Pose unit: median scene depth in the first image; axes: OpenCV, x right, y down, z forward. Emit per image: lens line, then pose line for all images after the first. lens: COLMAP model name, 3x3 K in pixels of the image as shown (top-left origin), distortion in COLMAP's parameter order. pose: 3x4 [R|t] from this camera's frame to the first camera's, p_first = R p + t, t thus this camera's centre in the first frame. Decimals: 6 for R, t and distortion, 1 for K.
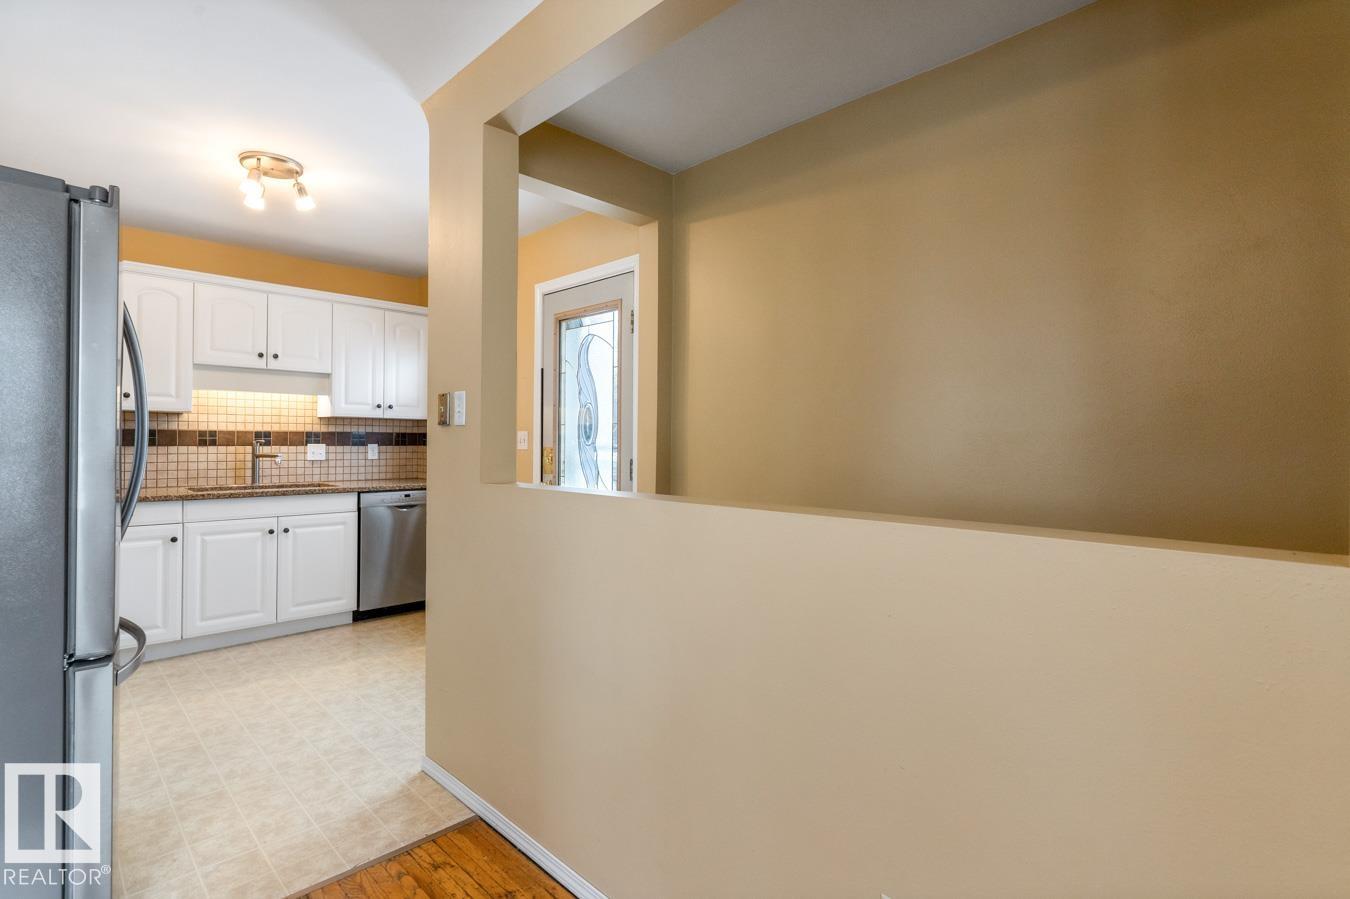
lens RADIAL K [[647.6, 0, 683.6], [0, 647.6, 444.1], [0, 0, 1]] dist [-0.000335, 0.000006]
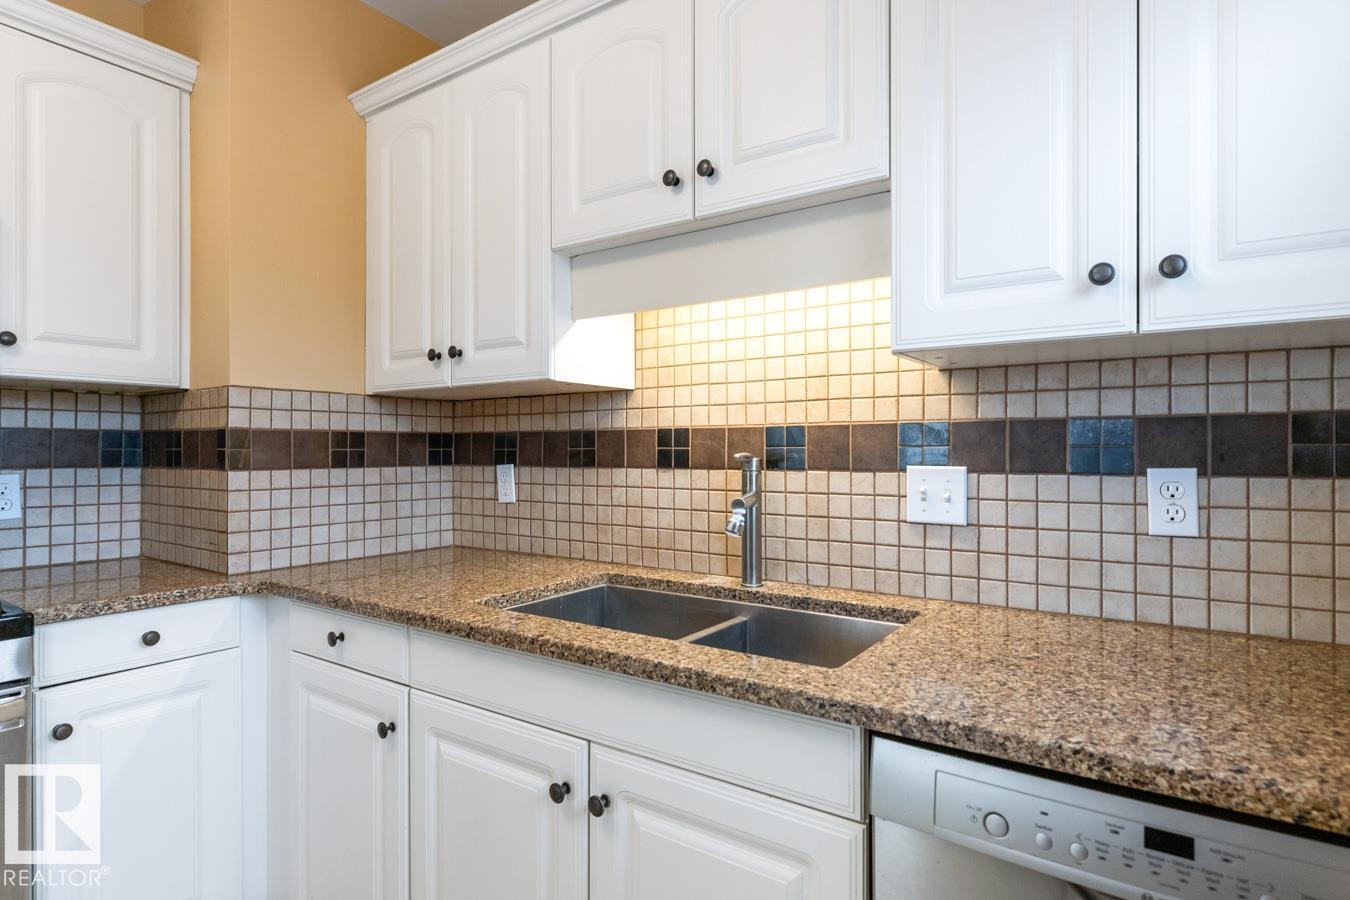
lens RADIAL K [[721.7, 0, 666.6], [0, 721.7, 448.1], [0, 0, 1]] dist [0.000168, -0.000593]
pose [[0.161906, -0.012964, -0.986721, -0.299295], [-0.001920, 0.999908, -0.013453, -0.003550], [0.986804, 0.004073, 0.161866, 0.898429]]
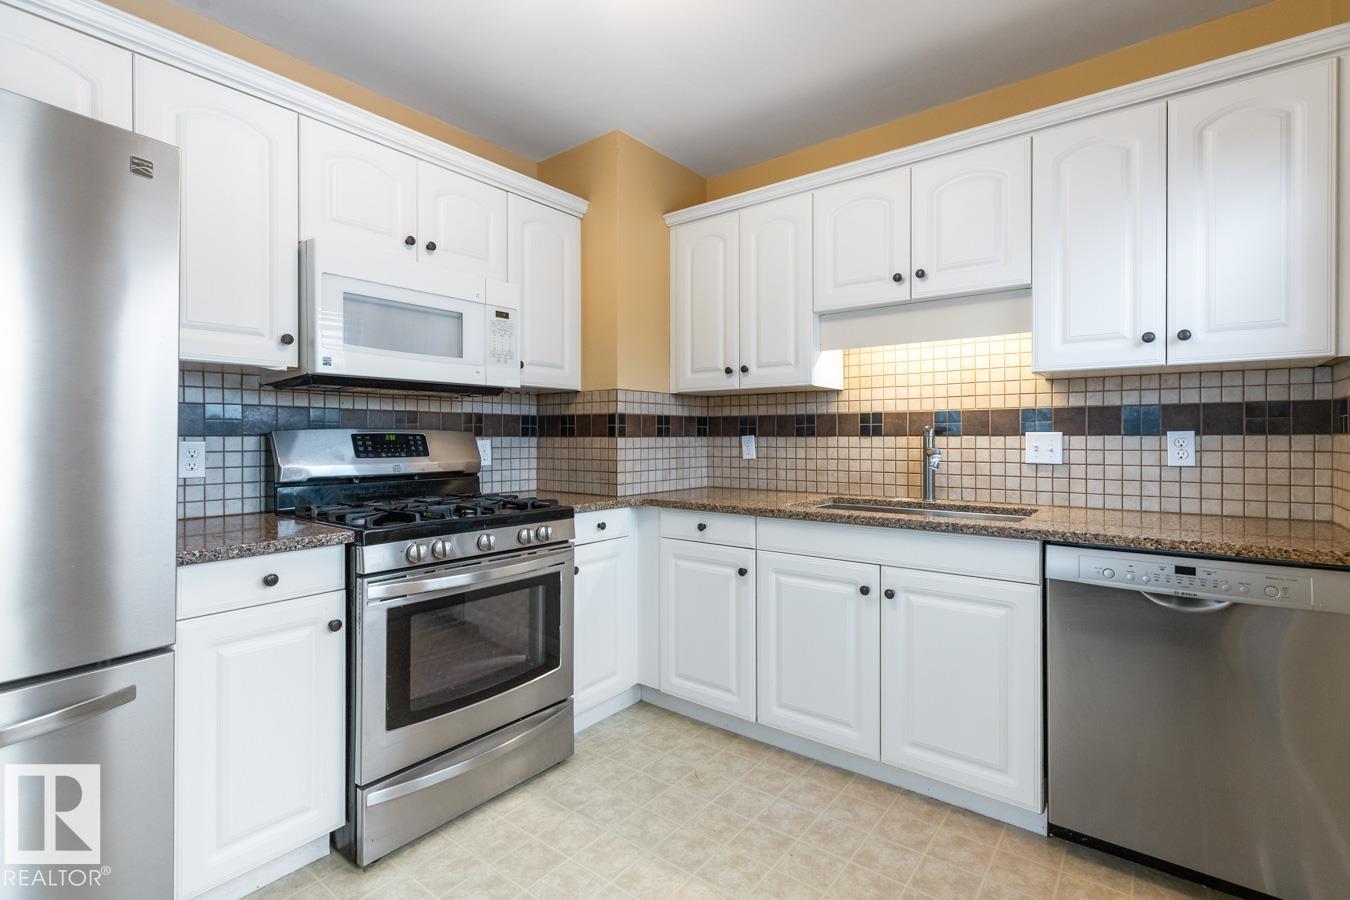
lens RADIAL K [[629.2, 0, 667.8], [0, 629.2, 436.5], [0, 0, 1]] dist [0.009233, -0.002620]
pose [[0.108573, -0.010315, -0.994035, -0.112288], [-0.001982, 0.999942, -0.010592, 0.010042], [0.994086, 0.003121, 0.108546, 0.701086]]
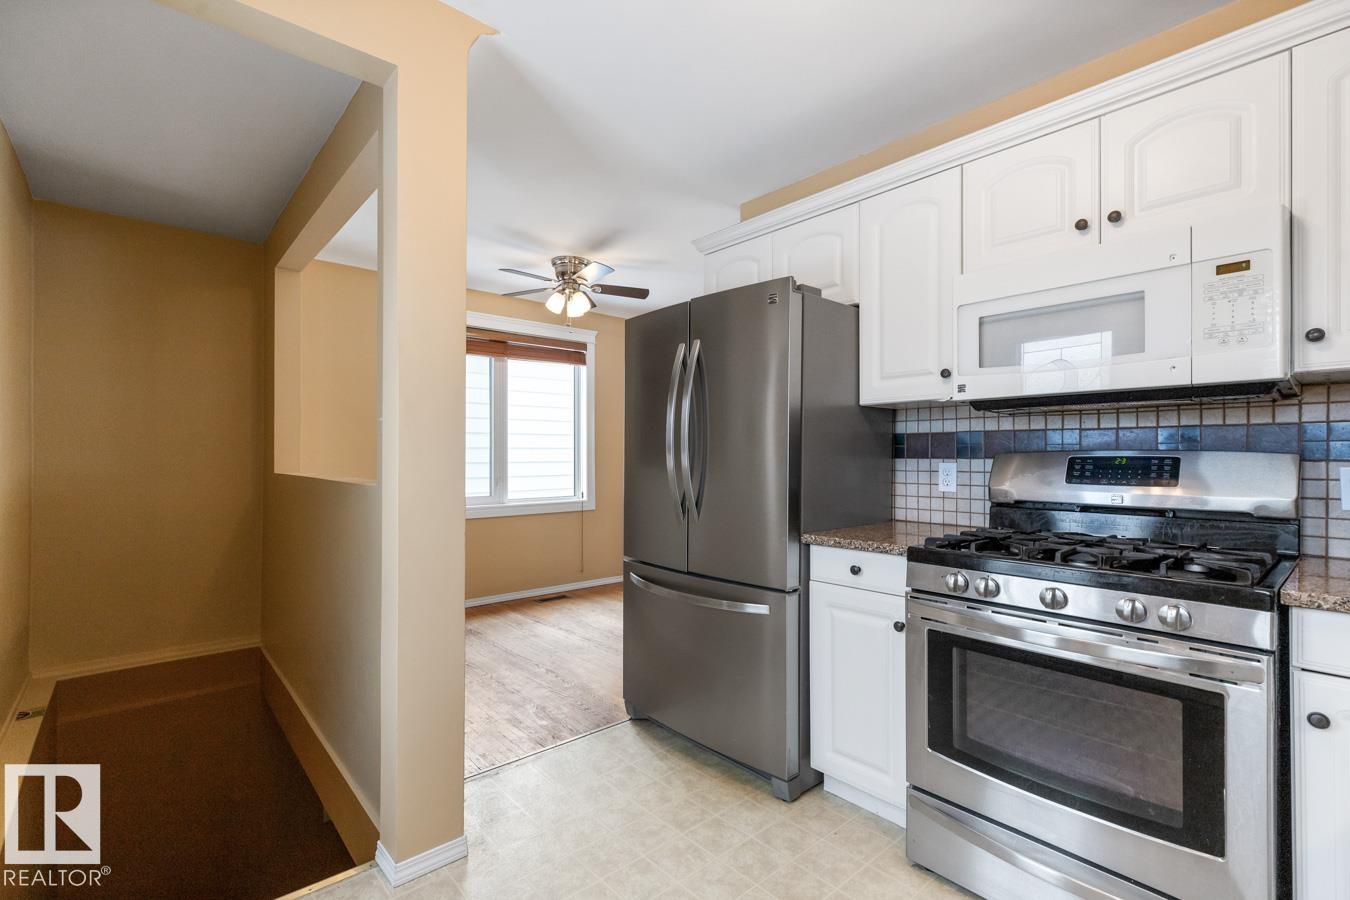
lens RADIAL K [[629.2, 0, 684.1], [0, 629.2, 451.7], [0, 0, 1]] dist [0.009233, -0.002620]
pose [[-0.997858, -0.012350, 0.064233, -0.402023], [-0.012598, 0.999915, -0.003458, 0.004351], [-0.064185, -0.004260, -0.997929, 0.990608]]
